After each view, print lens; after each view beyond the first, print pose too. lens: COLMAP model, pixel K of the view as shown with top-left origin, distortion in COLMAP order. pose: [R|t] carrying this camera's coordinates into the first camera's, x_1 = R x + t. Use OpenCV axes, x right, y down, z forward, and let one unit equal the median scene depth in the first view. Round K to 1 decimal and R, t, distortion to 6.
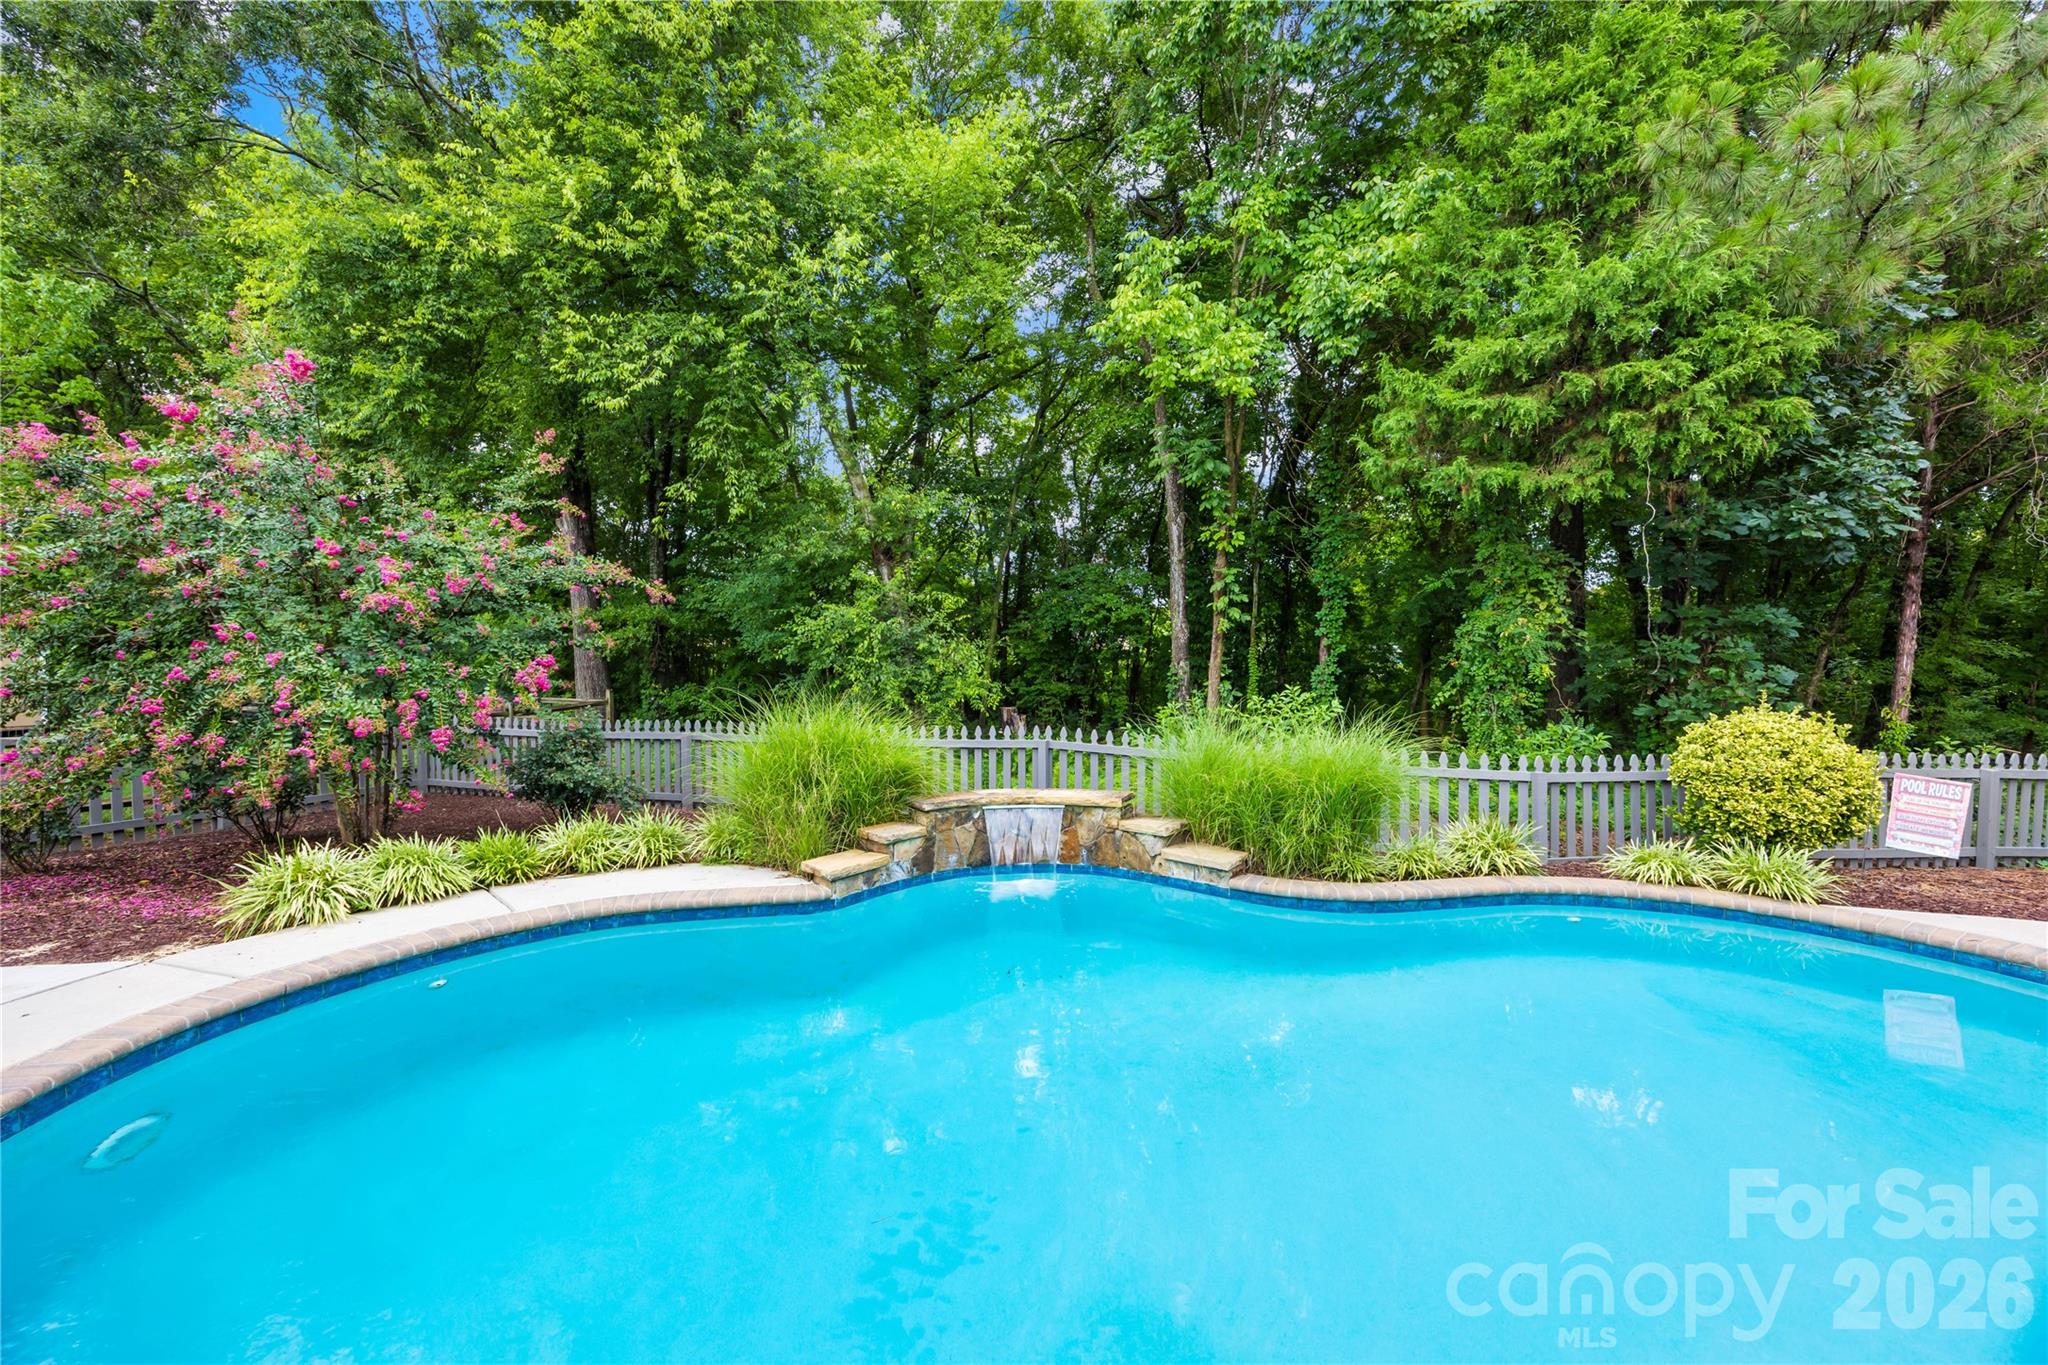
lens RADIAL K [[782.8, 0, 1025.1], [0, 782.8, 676.1], [0, 0, 1]] dist [0.000969, 0.000084]
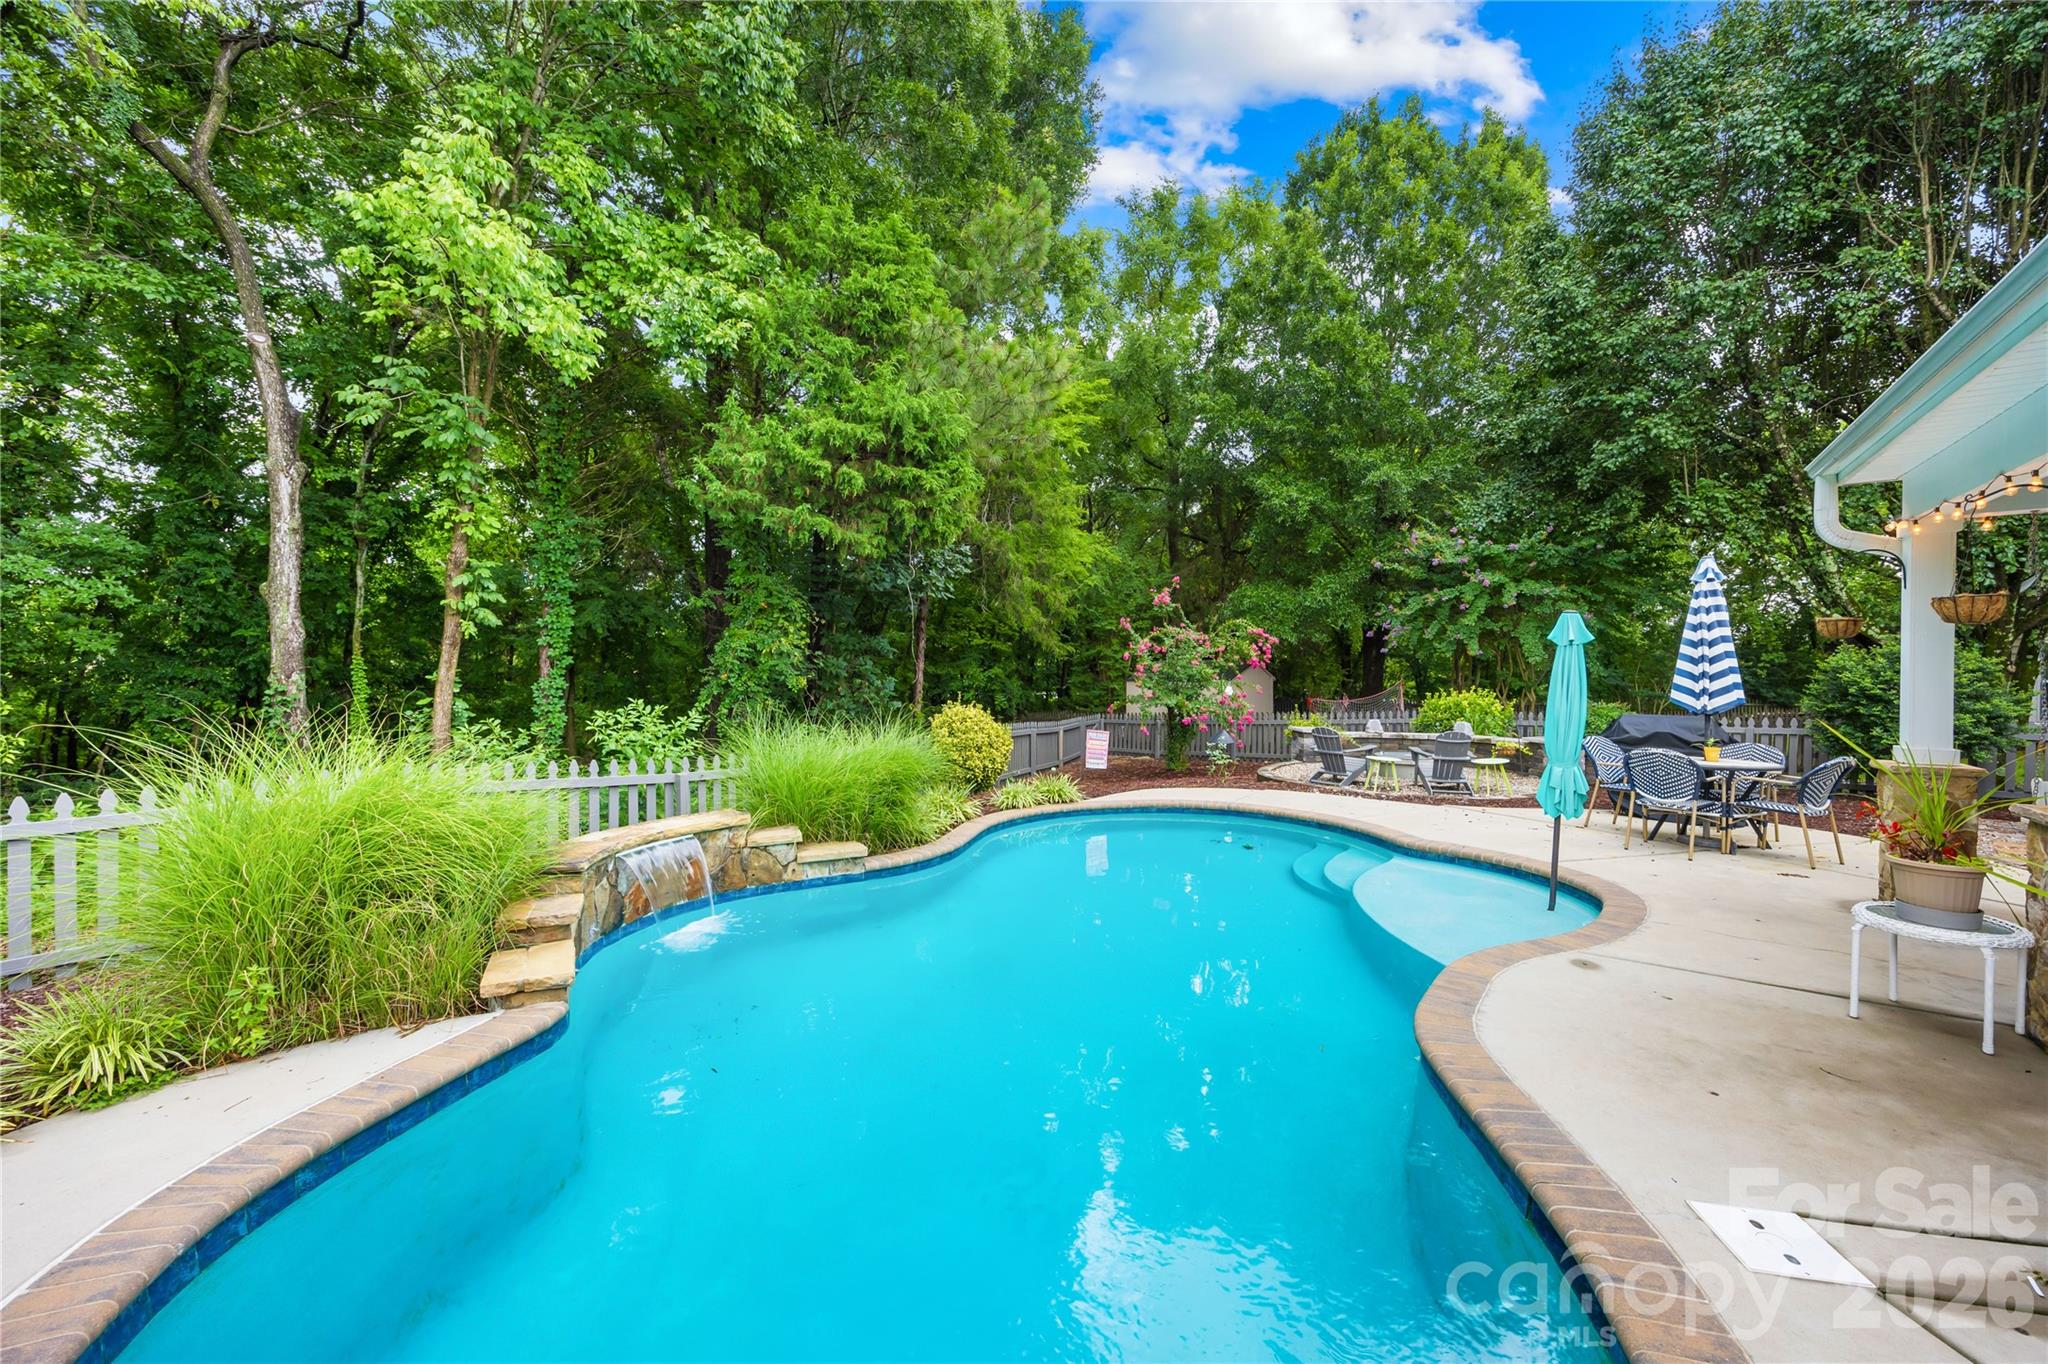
lens RADIAL K [[799.7, 0, 1049.0], [0, 799.7, 680.5], [0, 0, 1]] dist [-0.003124, -0.000173]
pose [[0.353761, -0.005477, 0.935320, -0.488485], [0.018171, 0.999834, -0.001018, 0.000353], [-0.935159, 0.017355, 0.353802, 0.227932]]
